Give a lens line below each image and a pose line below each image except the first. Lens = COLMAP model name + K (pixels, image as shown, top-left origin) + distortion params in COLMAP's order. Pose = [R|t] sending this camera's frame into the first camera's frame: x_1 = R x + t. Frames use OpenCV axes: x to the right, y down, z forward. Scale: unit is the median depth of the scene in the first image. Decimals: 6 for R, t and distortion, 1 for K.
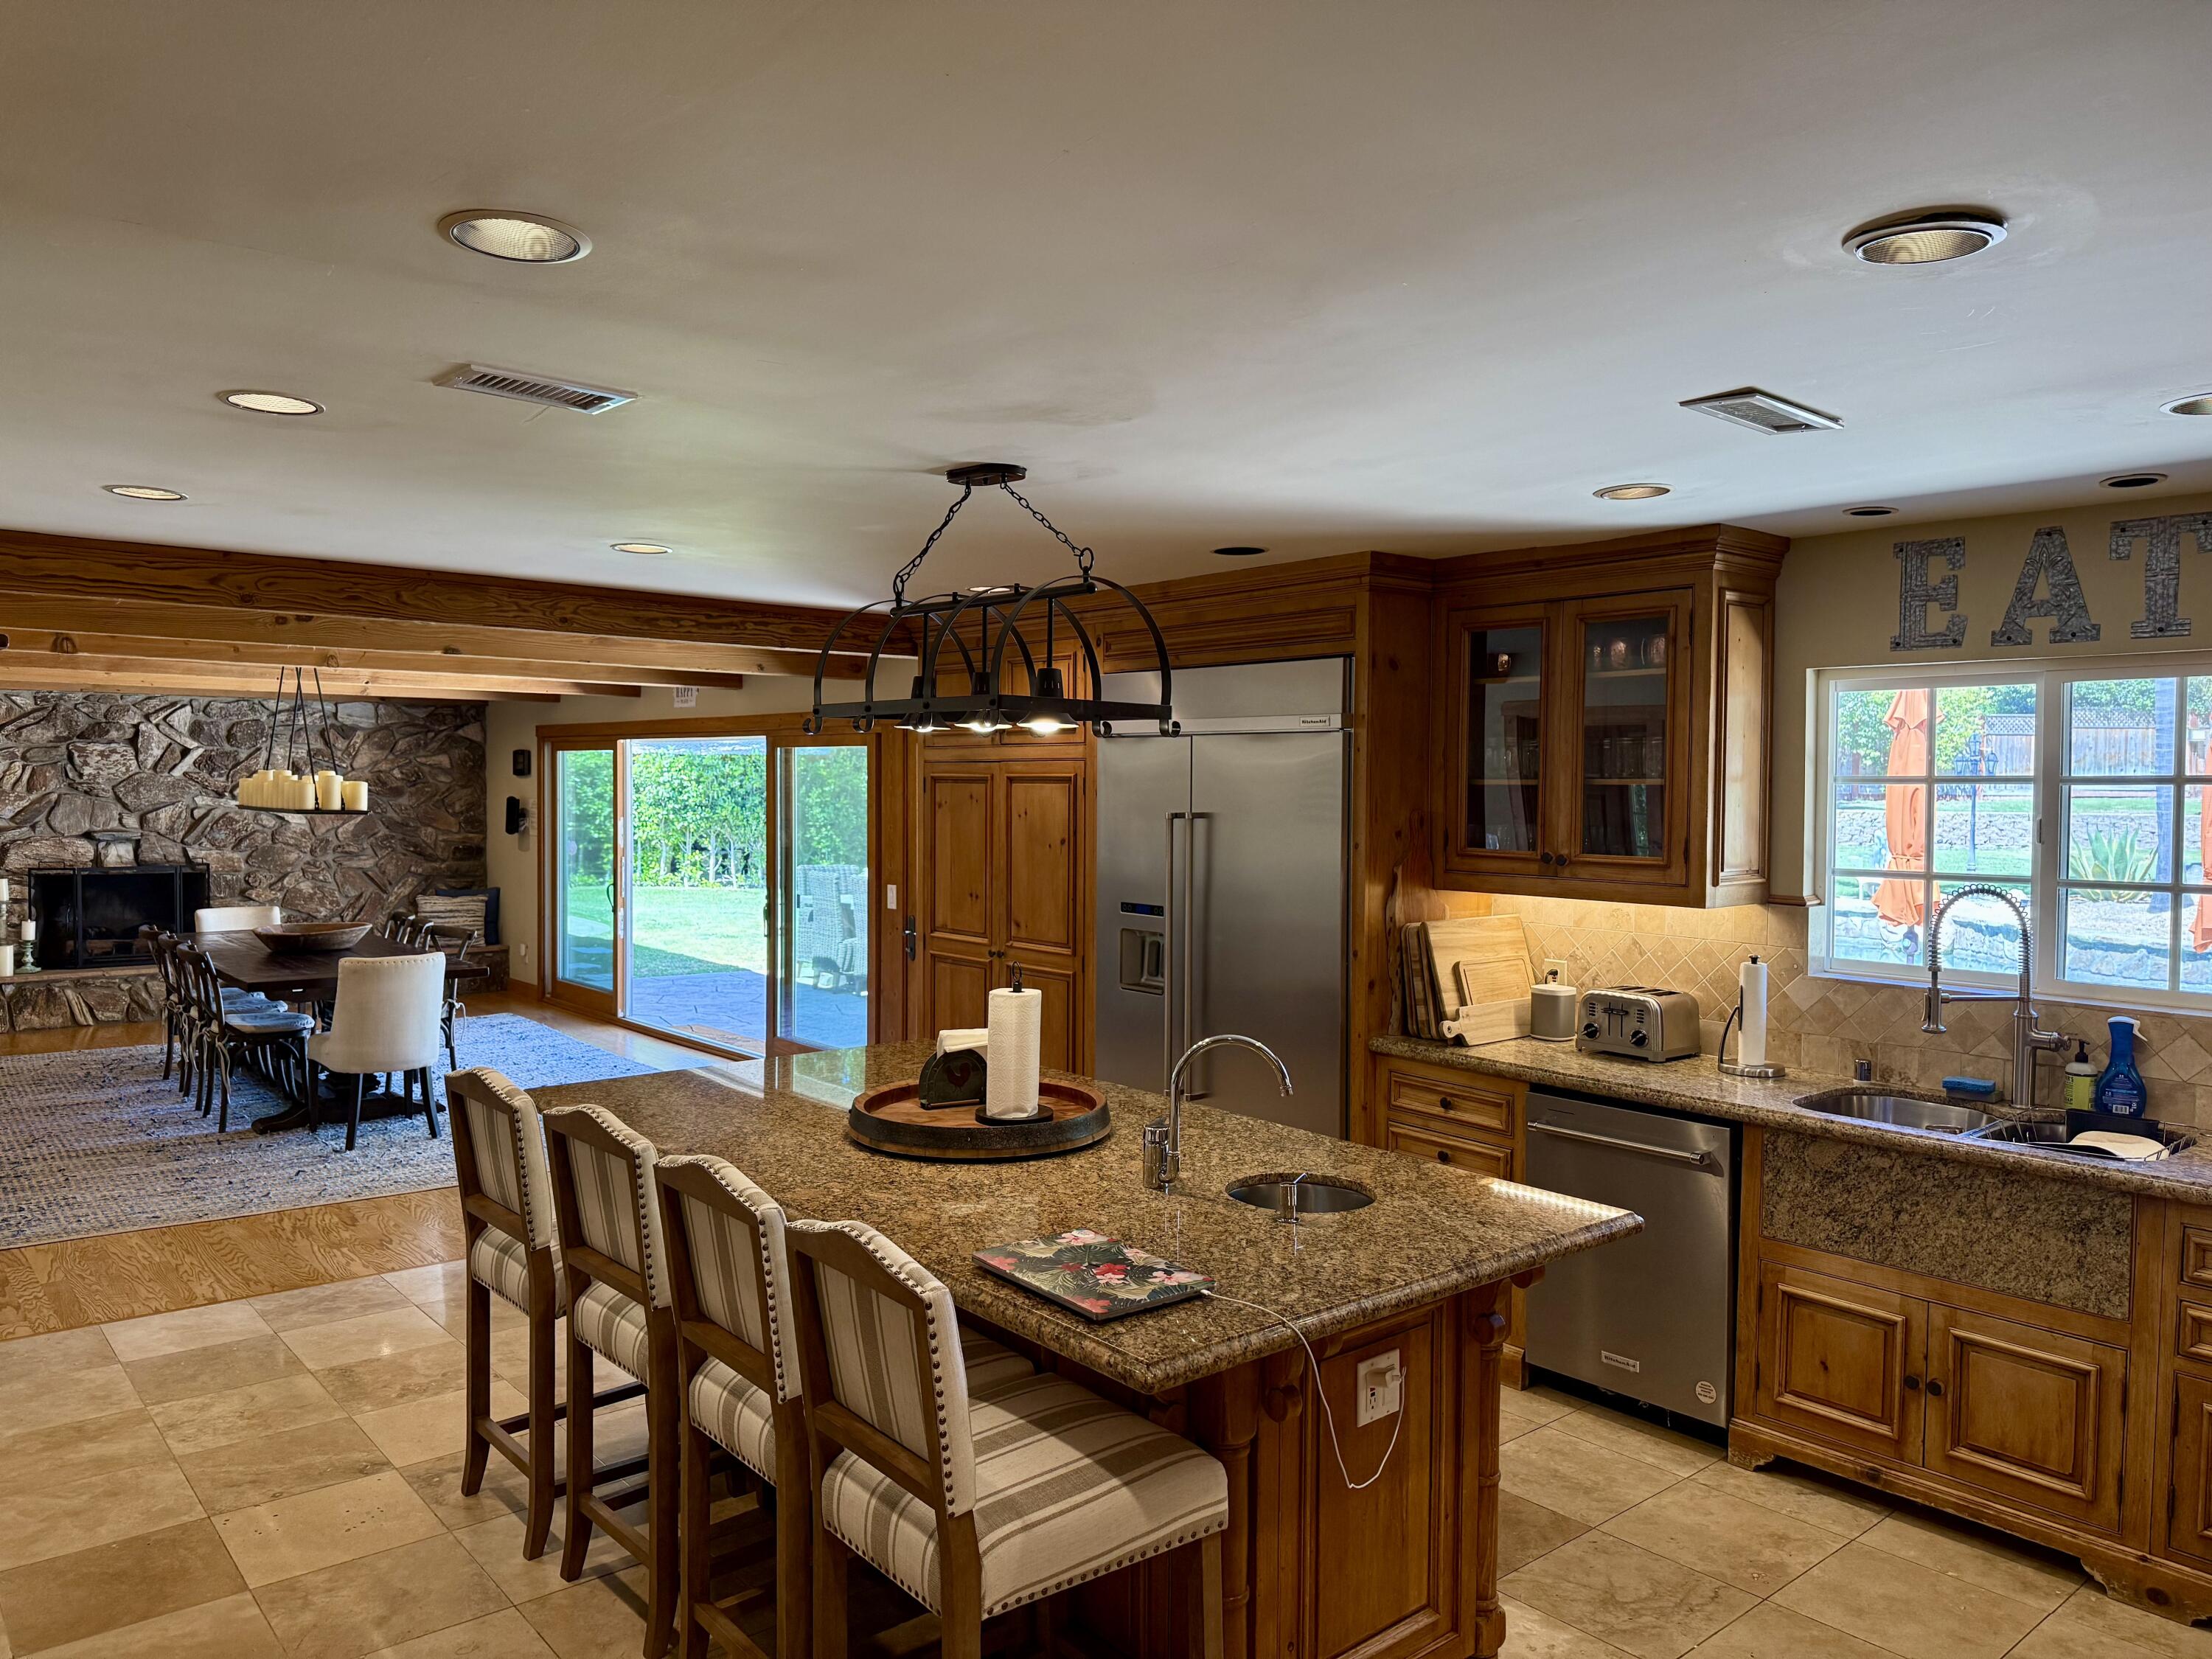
lens RADIAL K [[1546.2, 0, 1106.2], [0, 1546.2, 826.1], [0, 0, 1]] dist [-0.023320, -0.011099]
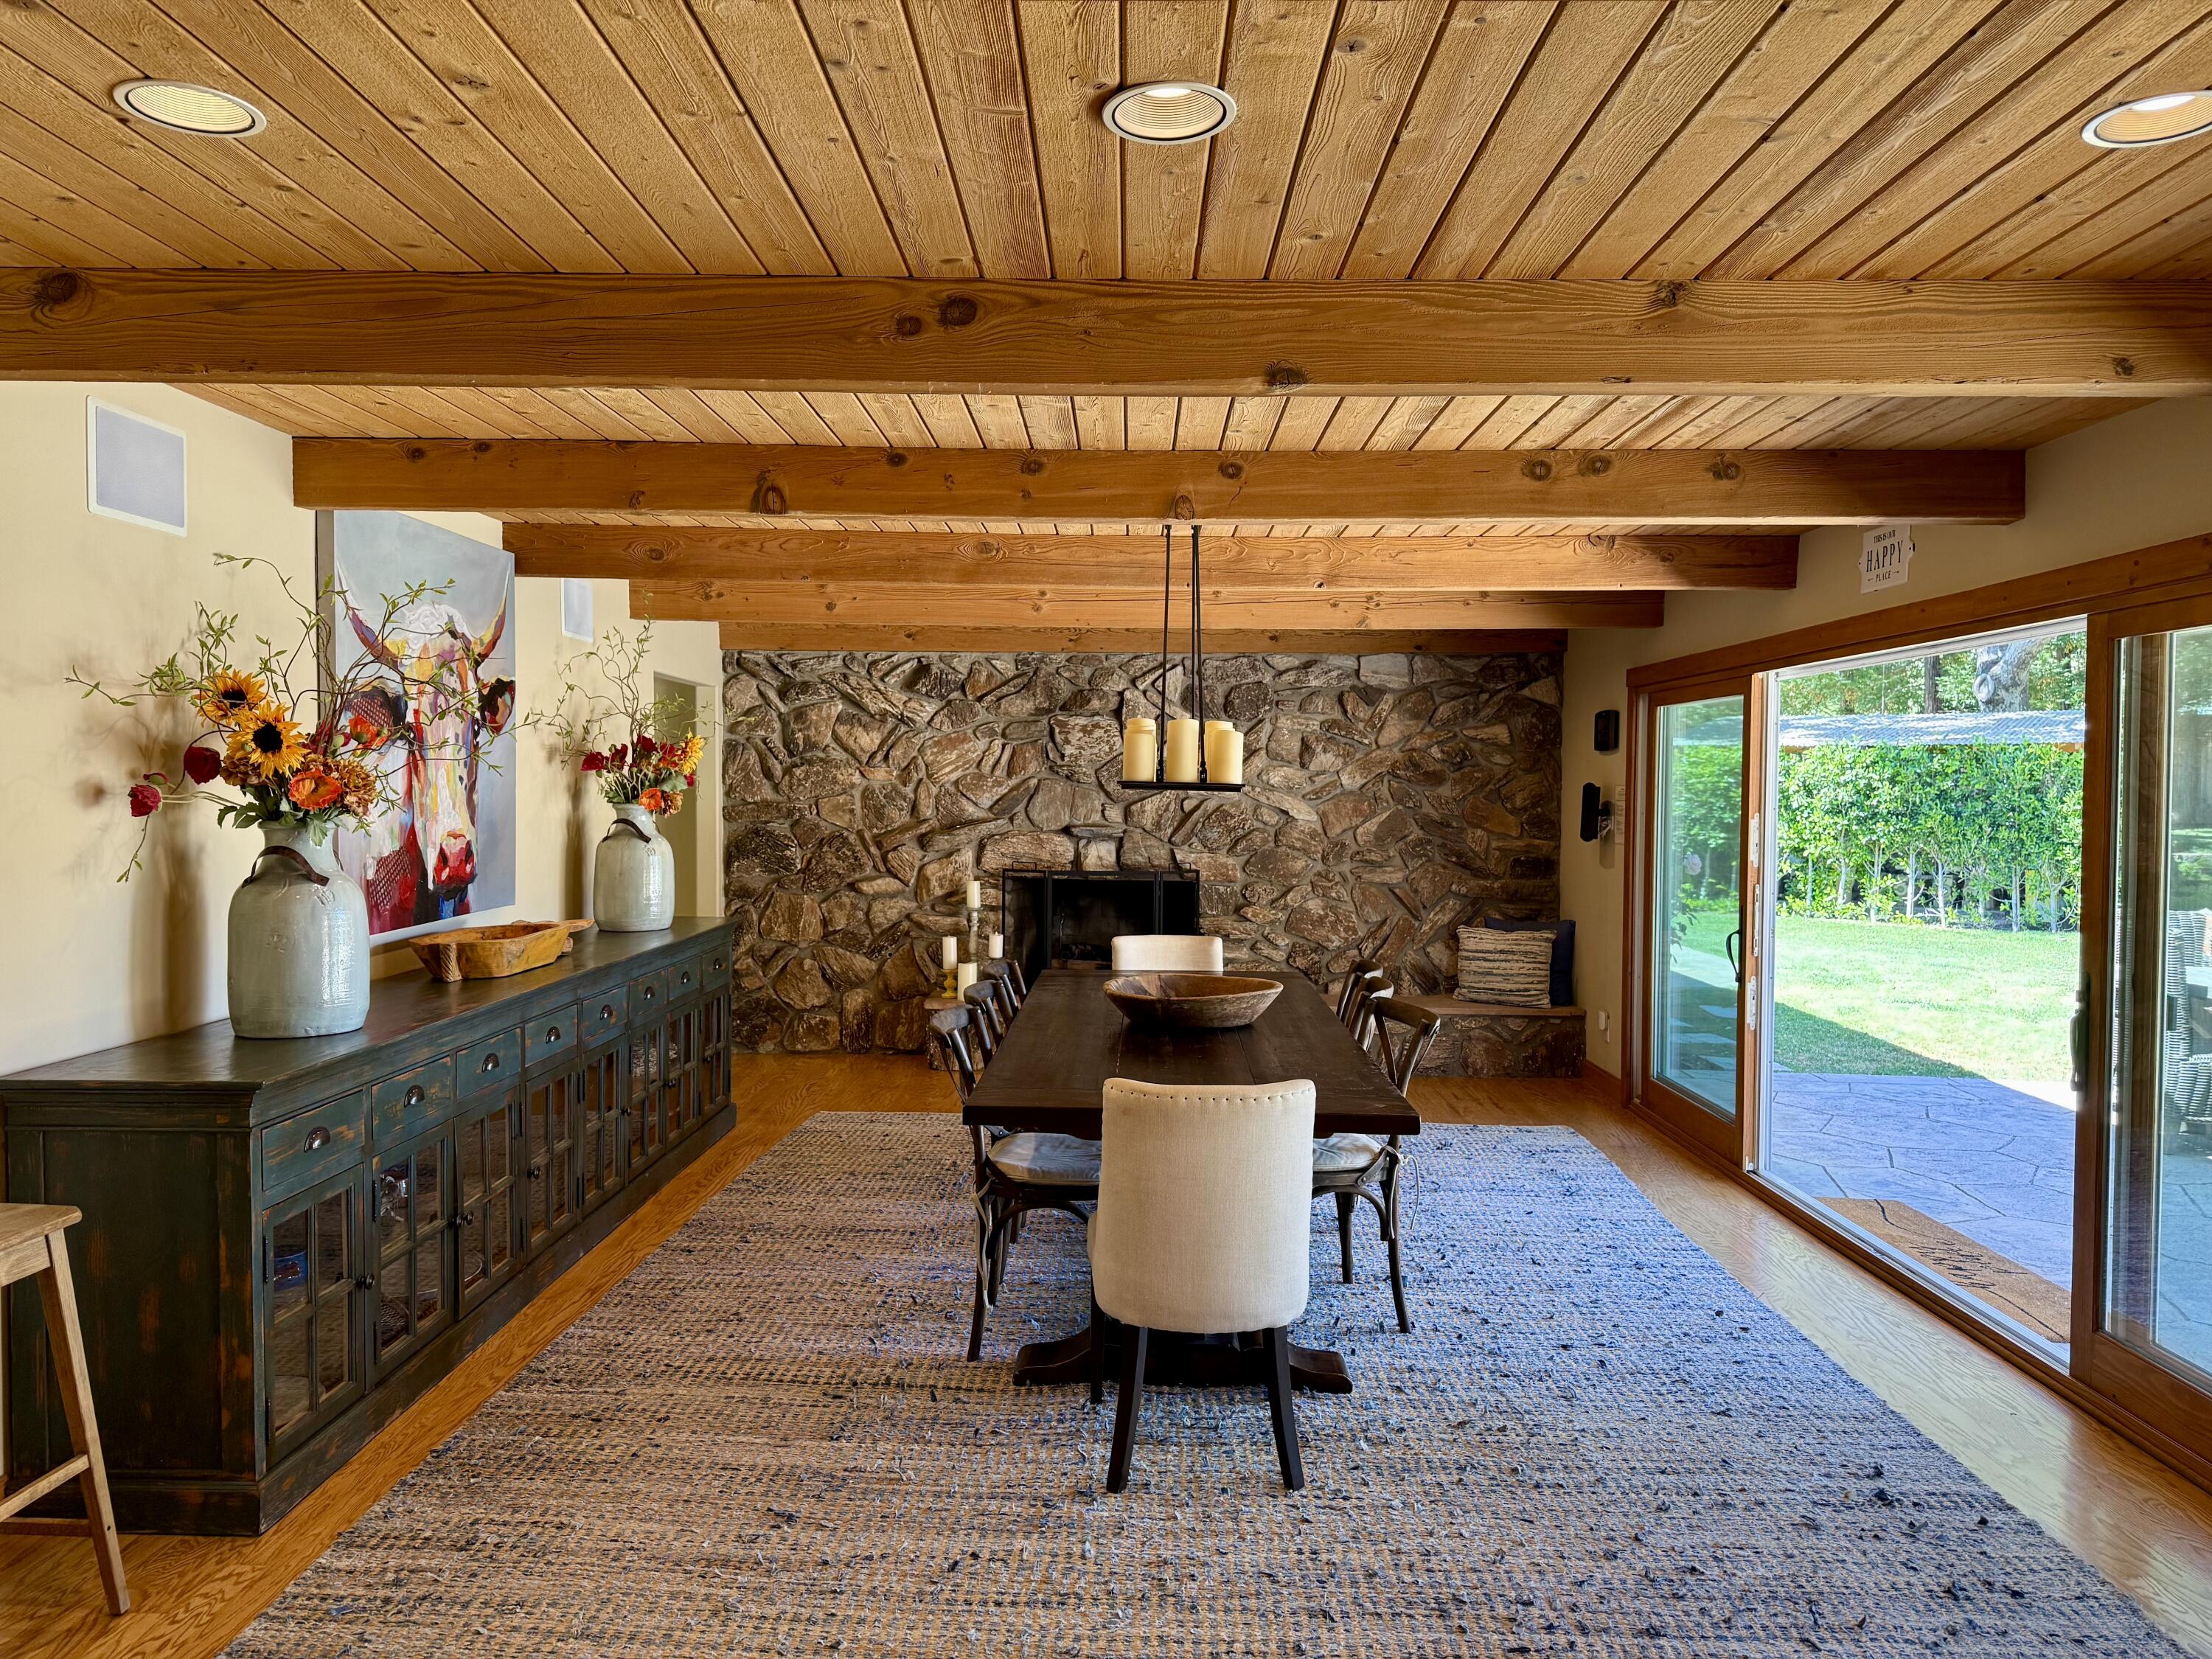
lens RADIAL K [[1546.2, 0, 1062.2], [0, 1546.2, 817.6], [0, 0, 1]] dist [-0.023320, -0.011099]
pose [[0.730788, 0.010896, -0.682518, -0.105135], [-0.021295, 0.999750, -0.006841, 0.004561], [0.682273, 0.019534, 0.730837, 0.375881]]
